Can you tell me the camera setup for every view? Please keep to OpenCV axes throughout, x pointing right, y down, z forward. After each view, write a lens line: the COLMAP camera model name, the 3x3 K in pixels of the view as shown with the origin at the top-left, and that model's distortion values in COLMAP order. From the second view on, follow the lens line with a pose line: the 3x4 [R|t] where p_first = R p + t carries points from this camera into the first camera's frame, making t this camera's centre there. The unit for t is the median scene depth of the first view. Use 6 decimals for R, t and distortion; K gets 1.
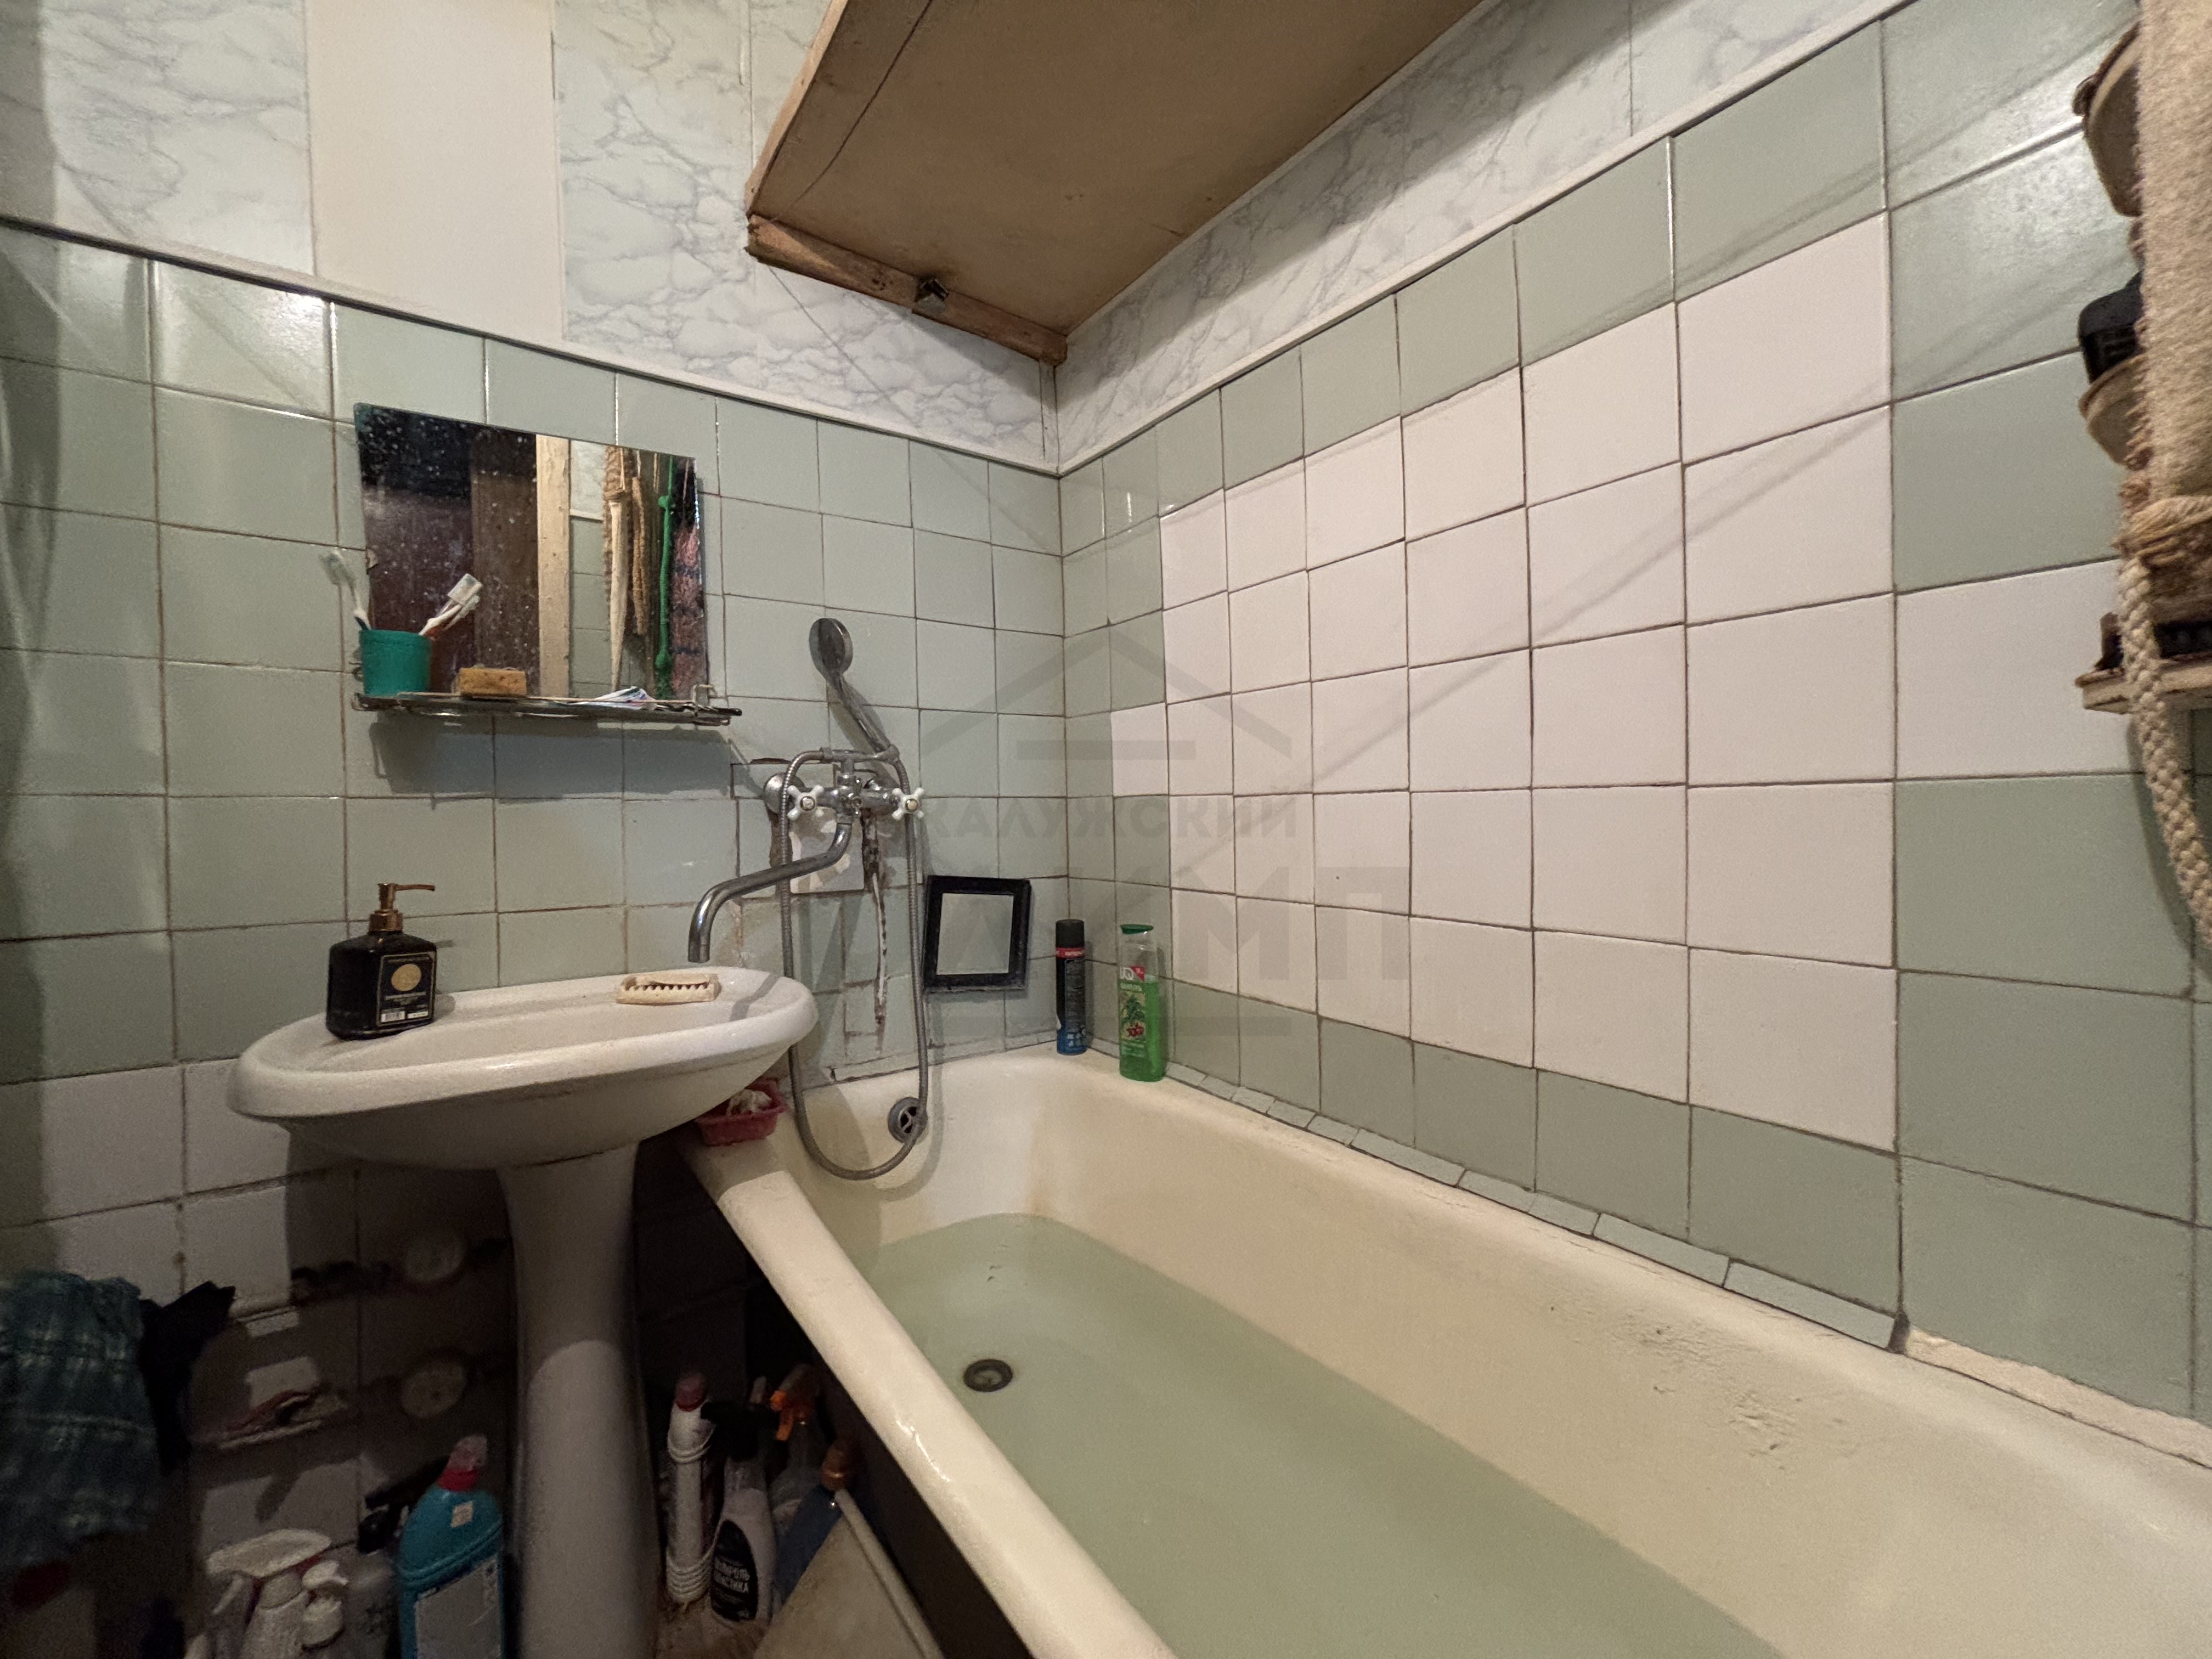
lens RADIAL K [[891.1, 0, 1105.0], [0, 891.1, 826.9], [0, 0, 1]] dist [0.000967, -0.000030]
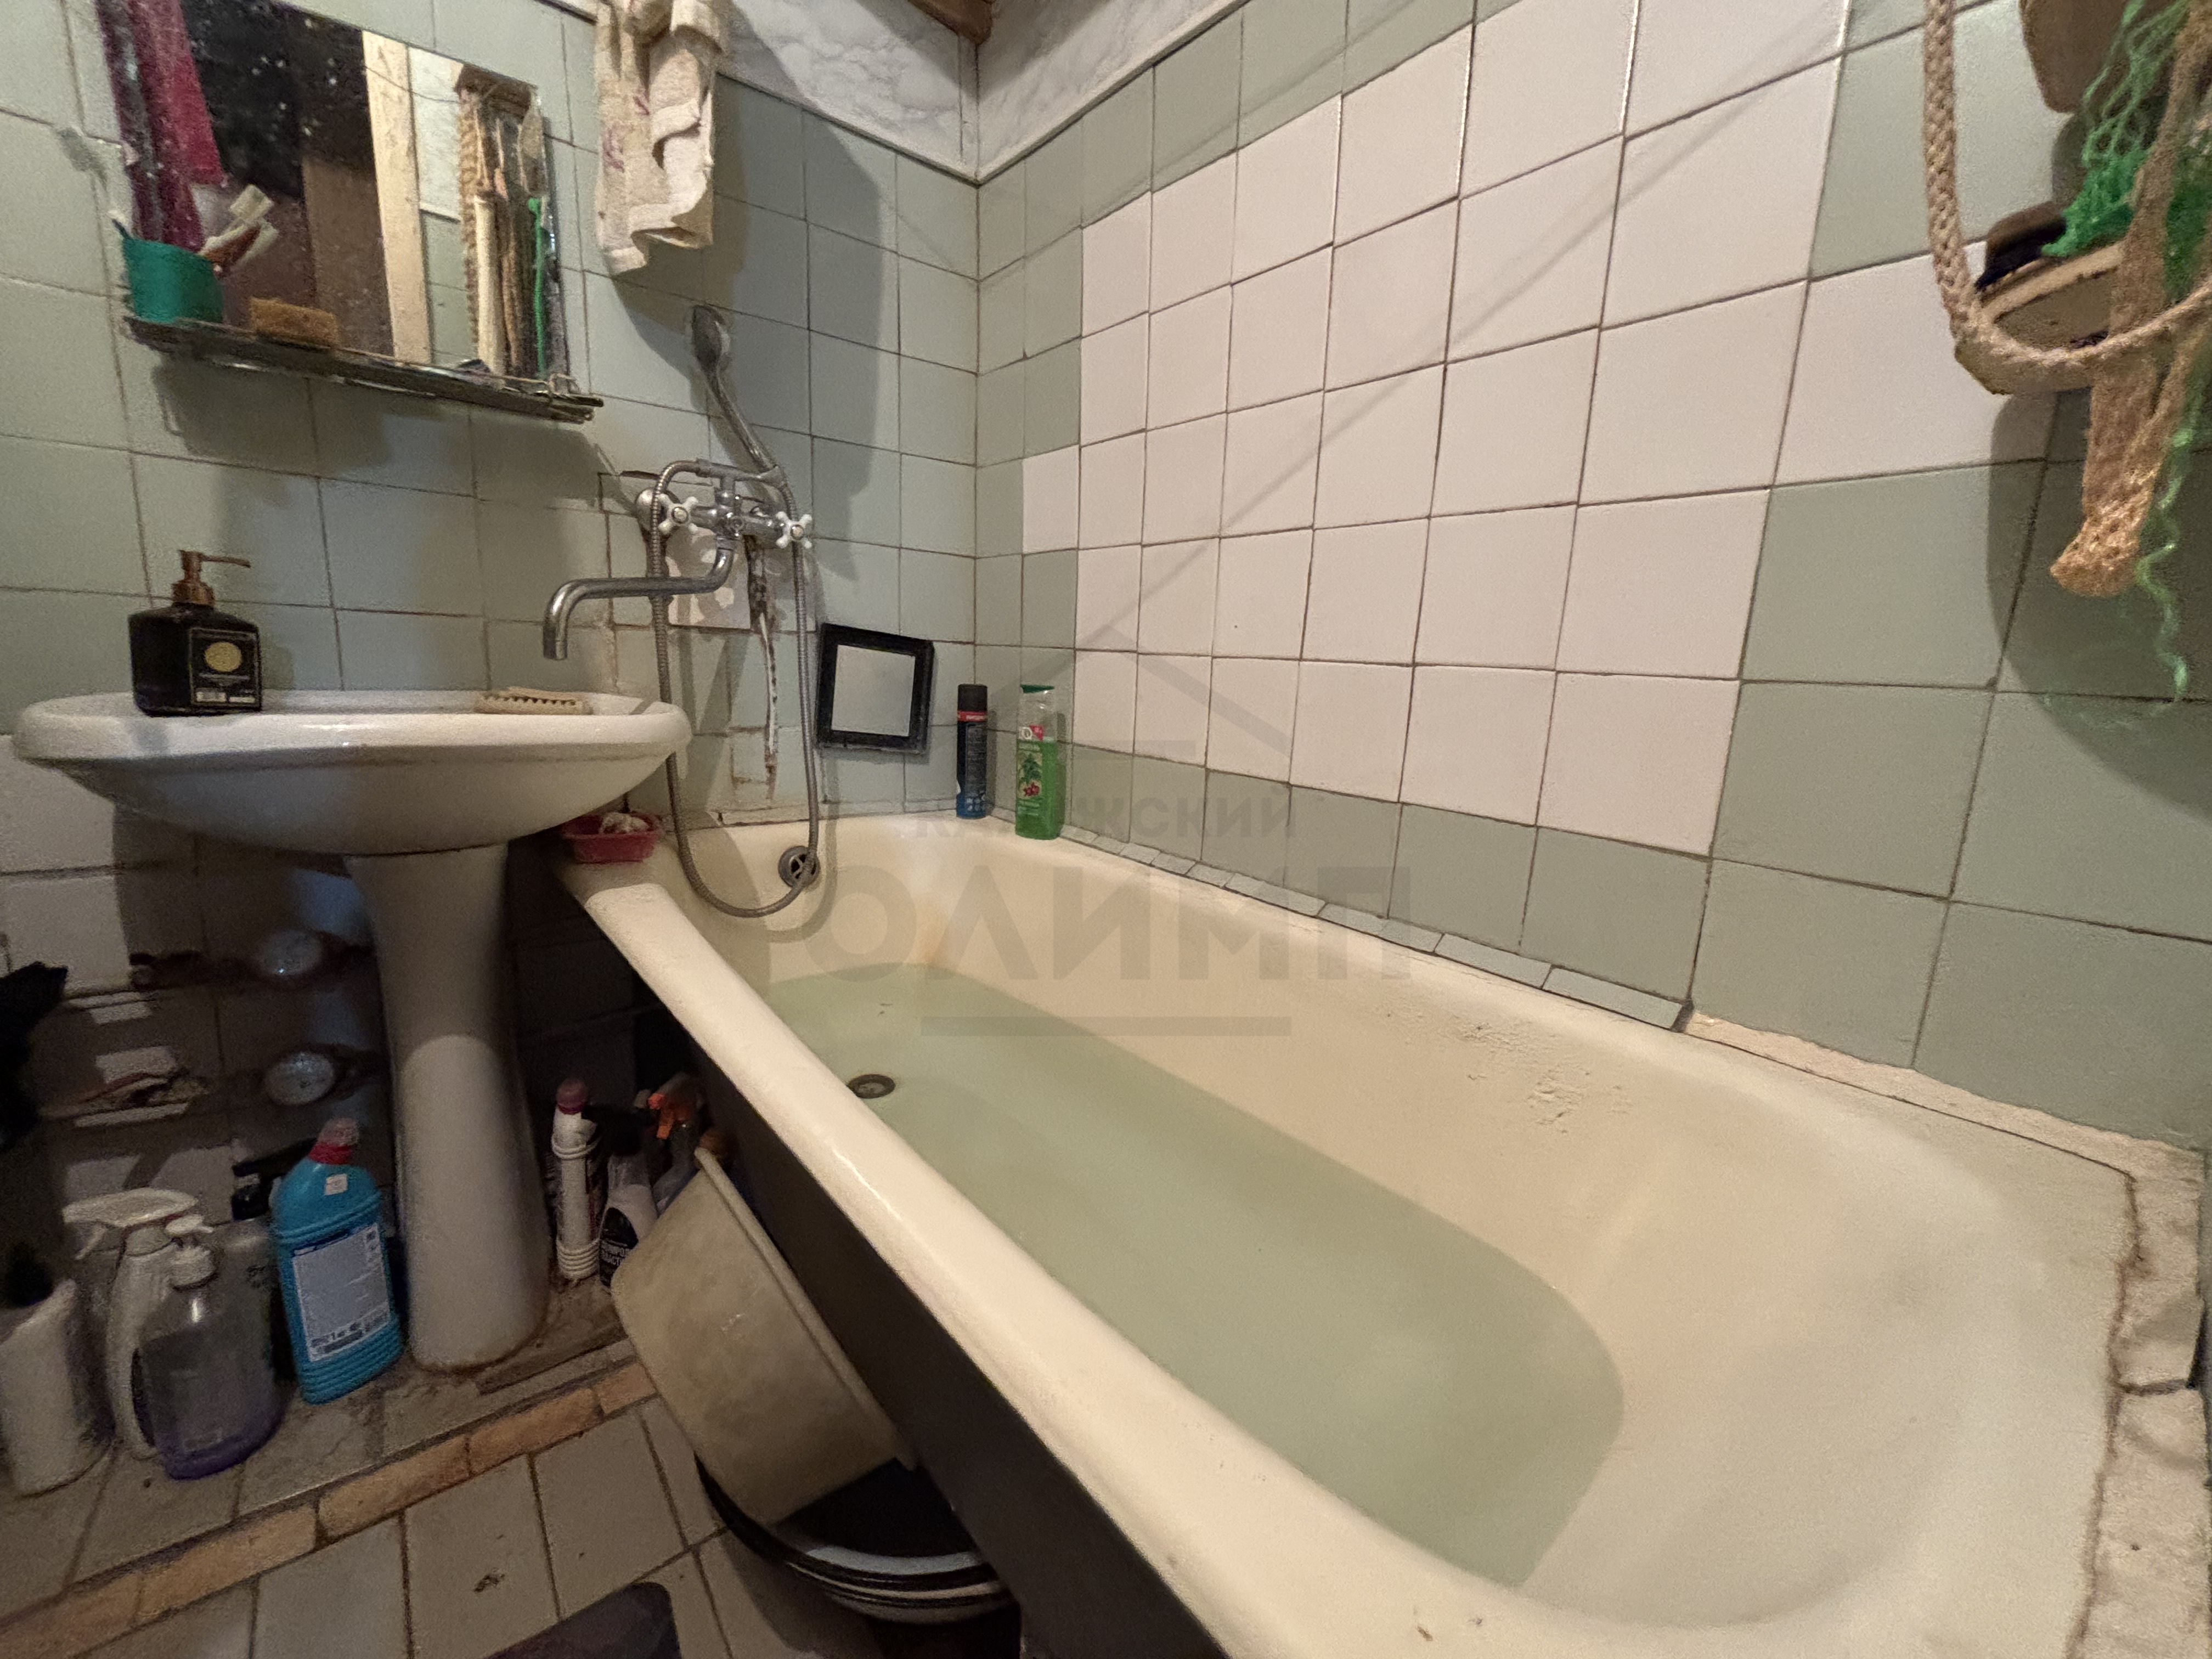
lens RADIAL K [[891.1, 0, 1104.0], [0, 891.1, 825.1], [0, 0, 1]] dist [0.000967, -0.000030]
pose [[0.996411, 0.045184, 0.071577, 0.061752], [-0.056703, 0.984136, 0.168112, 0.128021], [-0.062845, -0.171567, 0.983166, 0.006684]]
